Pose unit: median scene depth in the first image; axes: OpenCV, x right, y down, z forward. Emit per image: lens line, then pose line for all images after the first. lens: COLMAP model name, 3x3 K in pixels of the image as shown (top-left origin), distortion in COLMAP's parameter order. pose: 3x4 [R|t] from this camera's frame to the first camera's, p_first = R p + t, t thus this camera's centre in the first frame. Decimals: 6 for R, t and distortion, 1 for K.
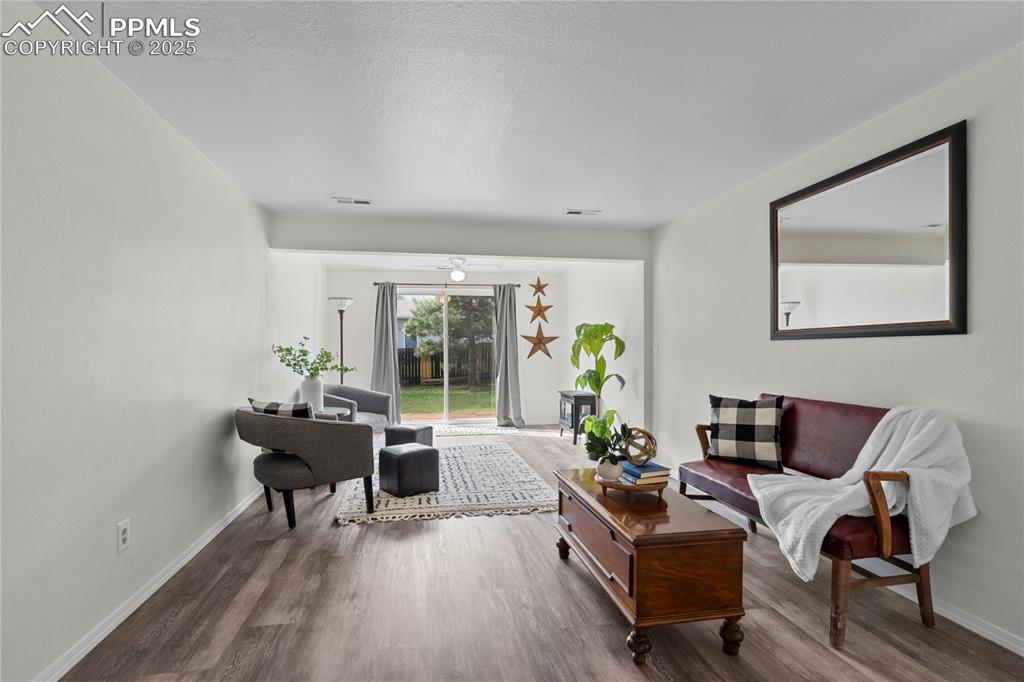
lens RADIAL K [[488.8, 0, 503.1], [0, 488.8, 350.9], [0, 0, 1]] dist [-0.001049, 0.000224]
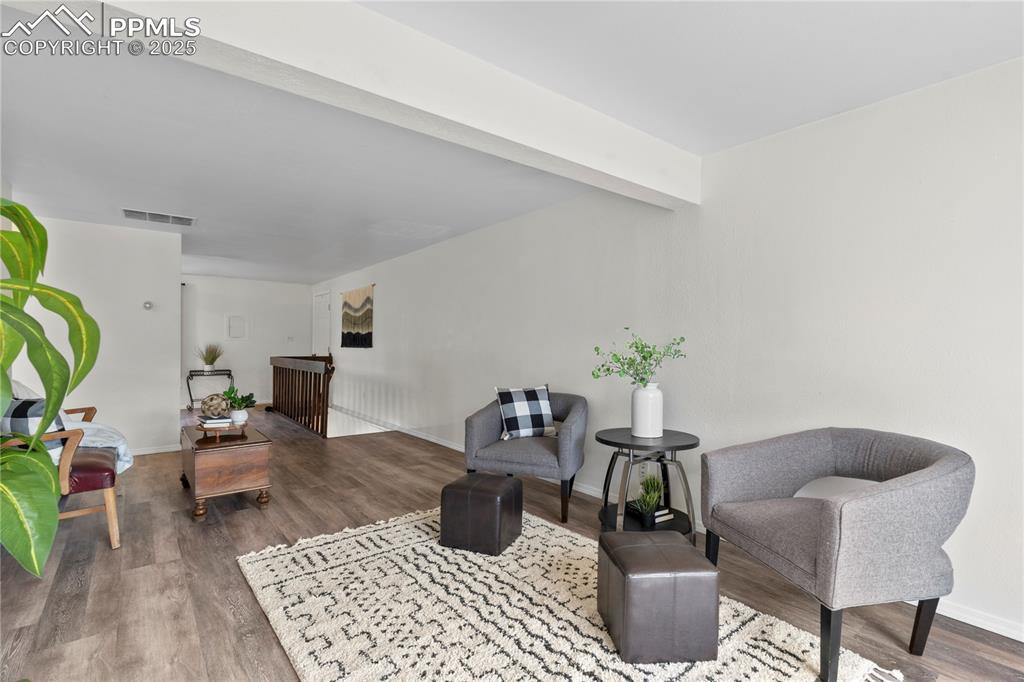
lens RADIAL K [[465.3, 0, 508.1], [0, 465.3, 344.1], [0, 0, 1]] dist [-0.004266, -0.000092]
pose [[-0.877195, -0.009223, -0.480046, 0.115953], [-0.009762, 0.999951, -0.001374, -0.003342], [0.480036, 0.003481, -0.877242, 1.785832]]
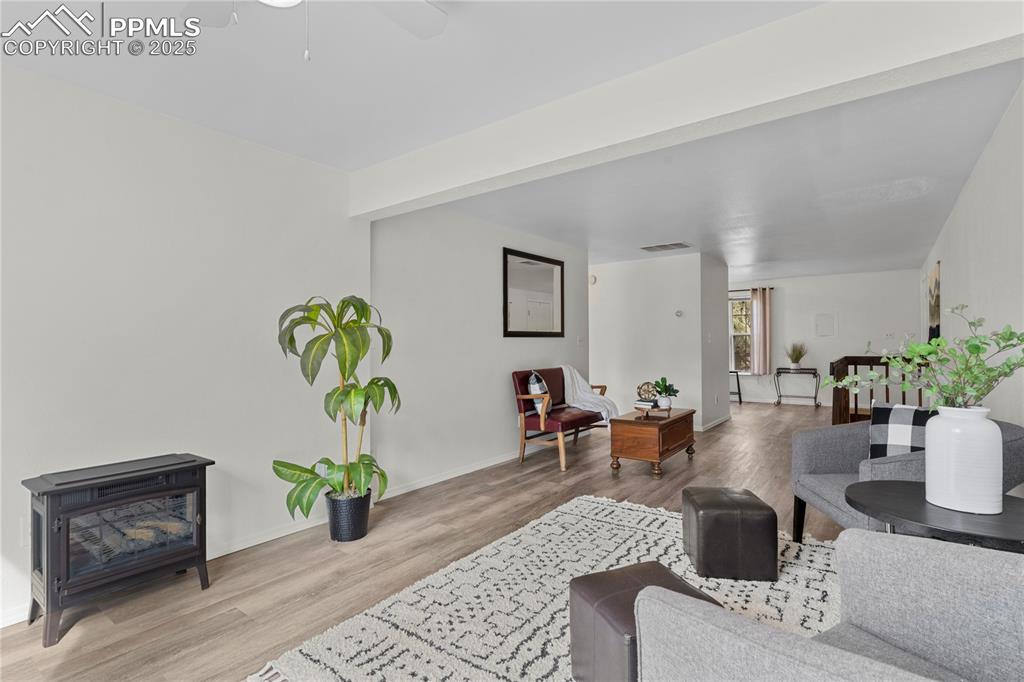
lens RADIAL K [[491.7, 0, 526.2], [0, 491.7, 327.6], [0, 0, 1]] dist [-0.000085, 0.000172]
pose [[-0.706510, 0.029114, 0.707104, -0.515751], [0.008605, 0.999433, -0.032552, -0.000583], [-0.707651, -0.016913, -0.706360, 1.803668]]
